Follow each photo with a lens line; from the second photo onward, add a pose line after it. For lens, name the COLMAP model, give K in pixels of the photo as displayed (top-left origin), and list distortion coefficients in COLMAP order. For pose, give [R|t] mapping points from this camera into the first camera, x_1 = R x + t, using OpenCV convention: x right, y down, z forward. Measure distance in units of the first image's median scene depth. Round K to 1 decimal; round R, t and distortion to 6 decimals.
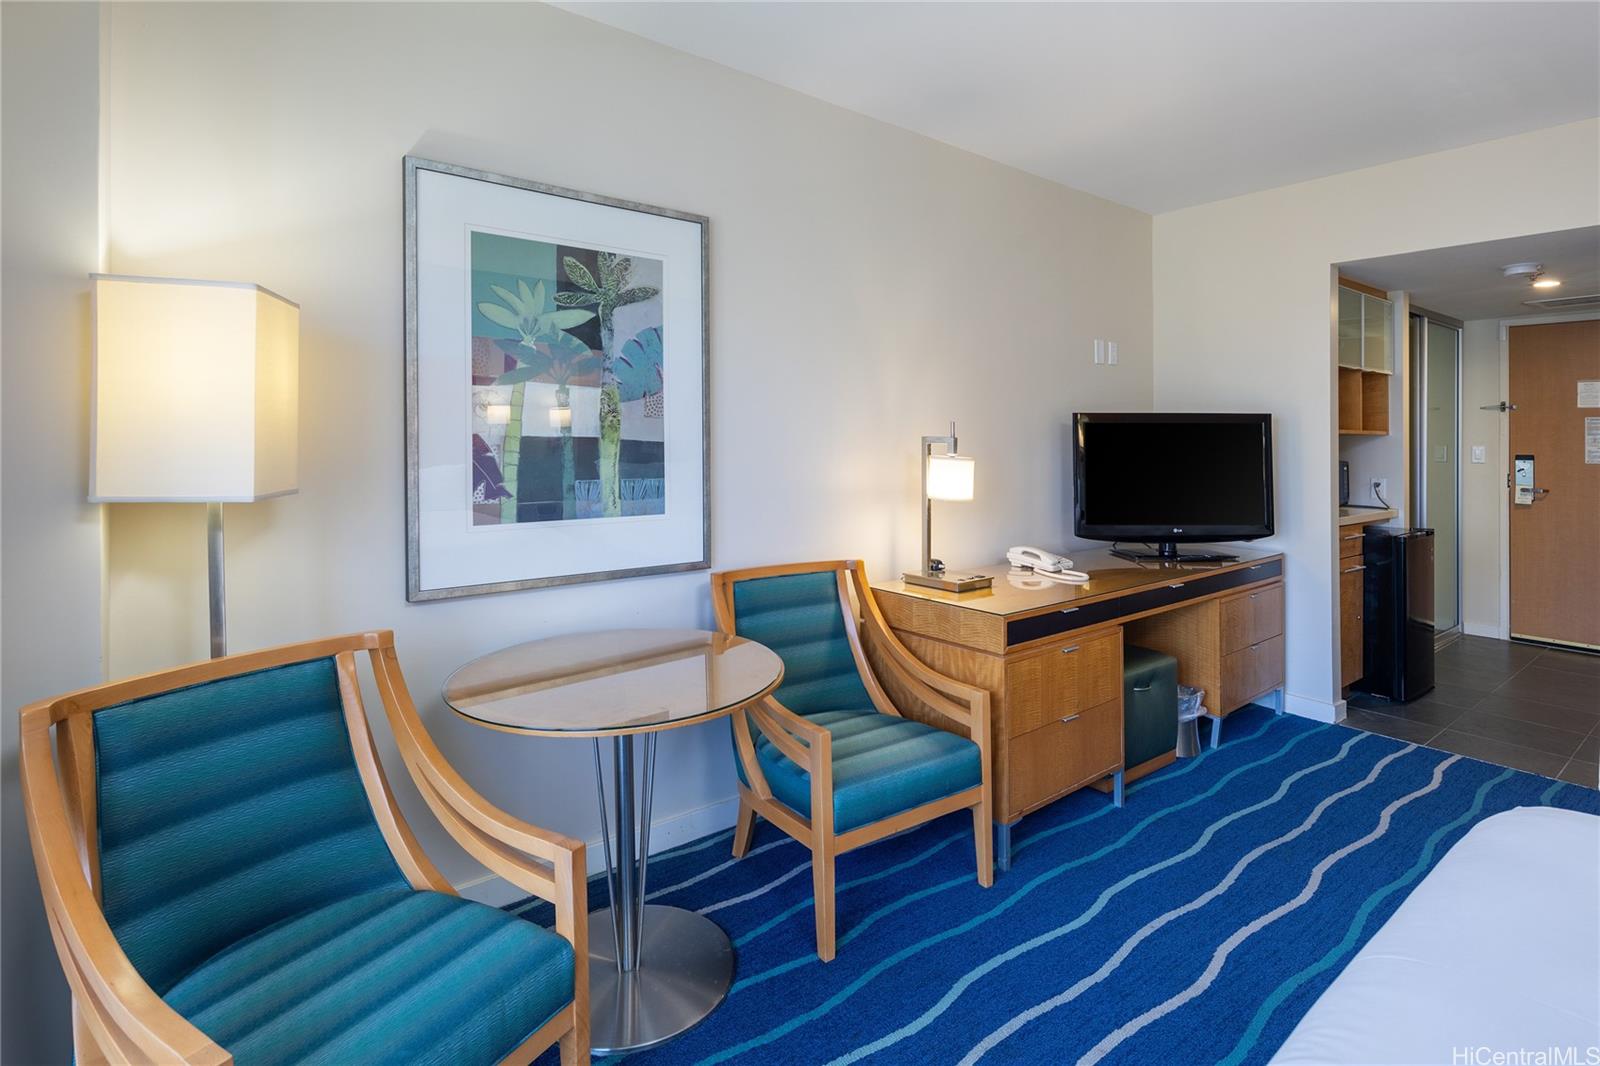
lens RADIAL K [[778.5, 0, 811.4], [0, 778.5, 443.5], [0, 0, 1]] dist [0.005239, -0.004211]
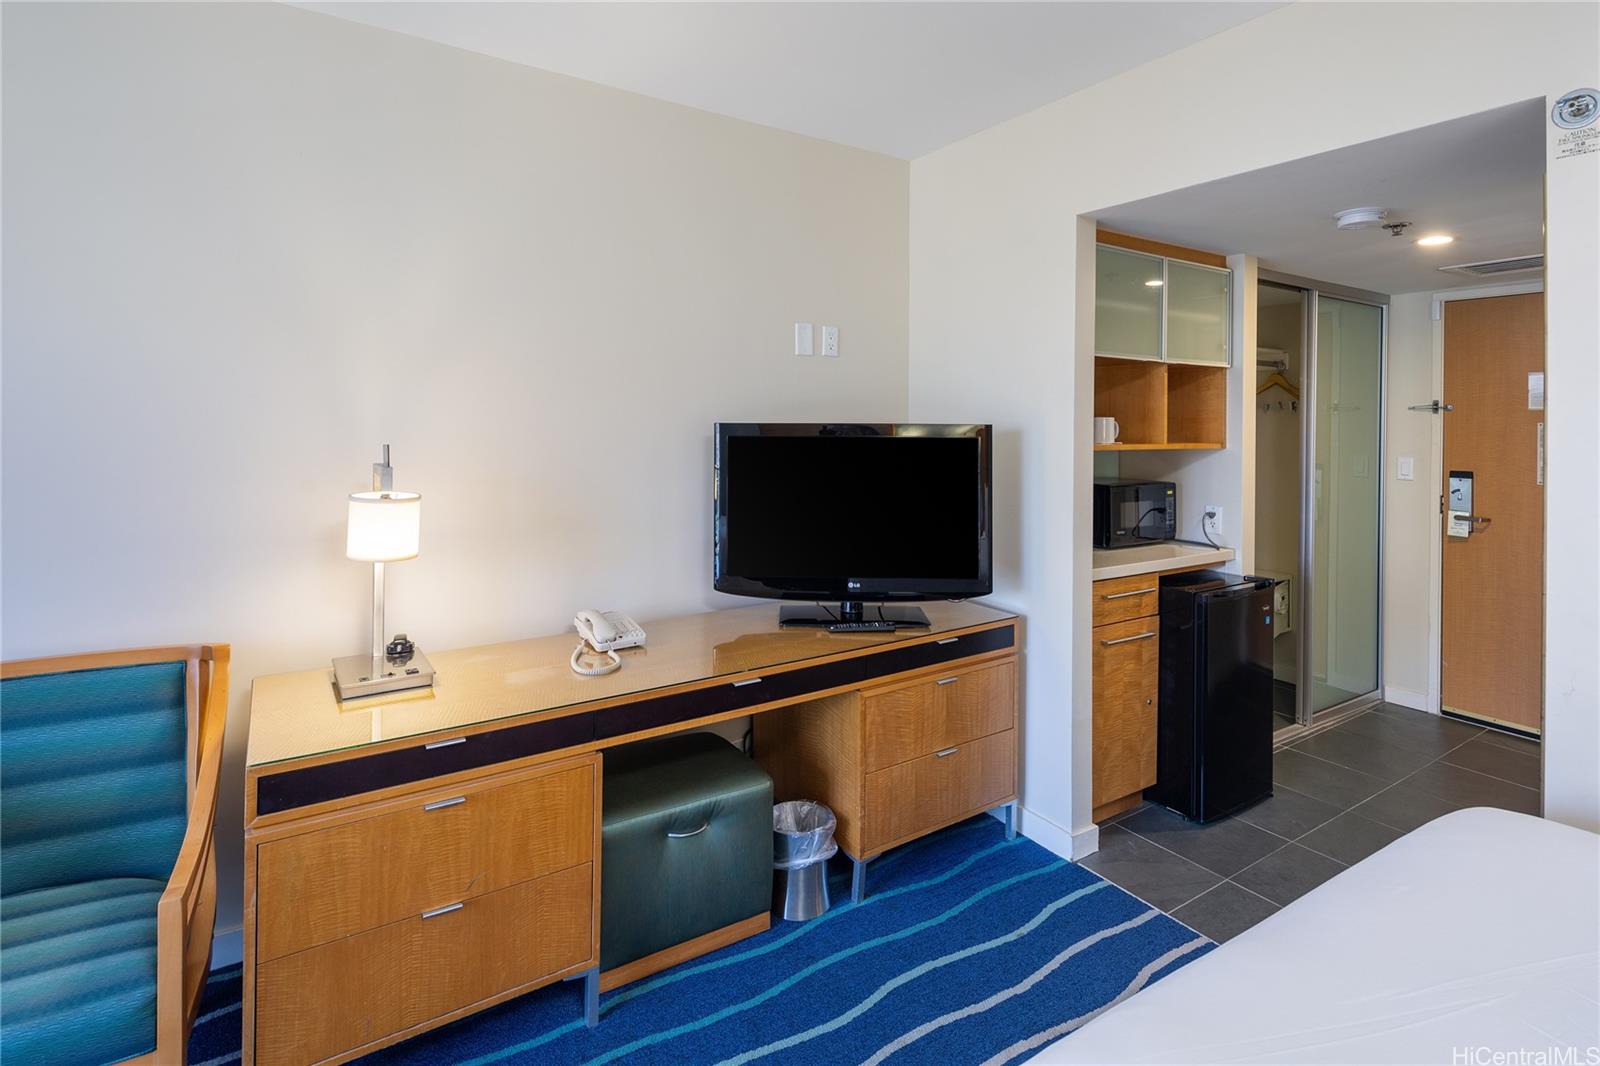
lens RADIAL K [[778.5, 0, 821.0], [0, 778.5, 429.5], [0, 0, 1]] dist [0.005239, -0.004211]
pose [[0.996586, 0.005392, -0.082380, 0.709254], [-0.004895, 0.999969, 0.006237, -0.054022], [0.082411, -0.005813, 0.996581, 0.389201]]
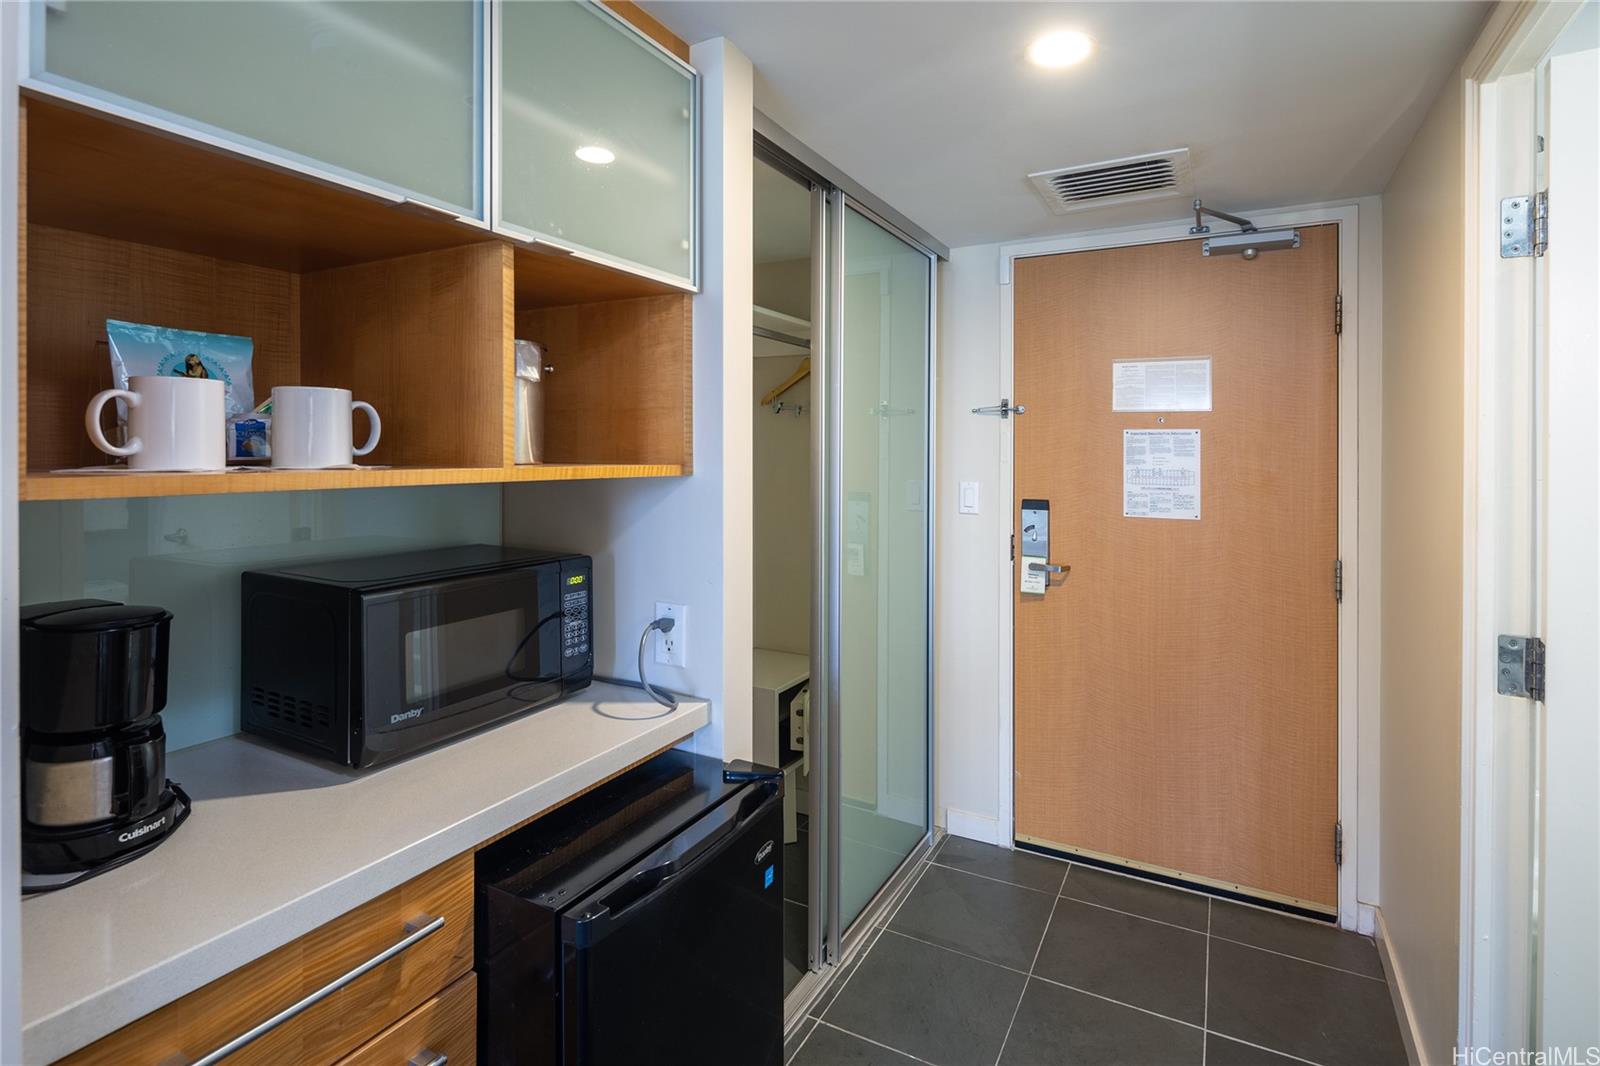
lens RADIAL K [[778.5, 0, 823.2], [0, 778.5, 462.4], [0, 0, 1]] dist [0.005239, -0.004211]
pose [[0.905700, -0.005884, 0.423878, 1.104597], [0.000388, 0.999915, 0.013050, -0.035041], [-0.423919, -0.011655, 0.905625, 1.148452]]
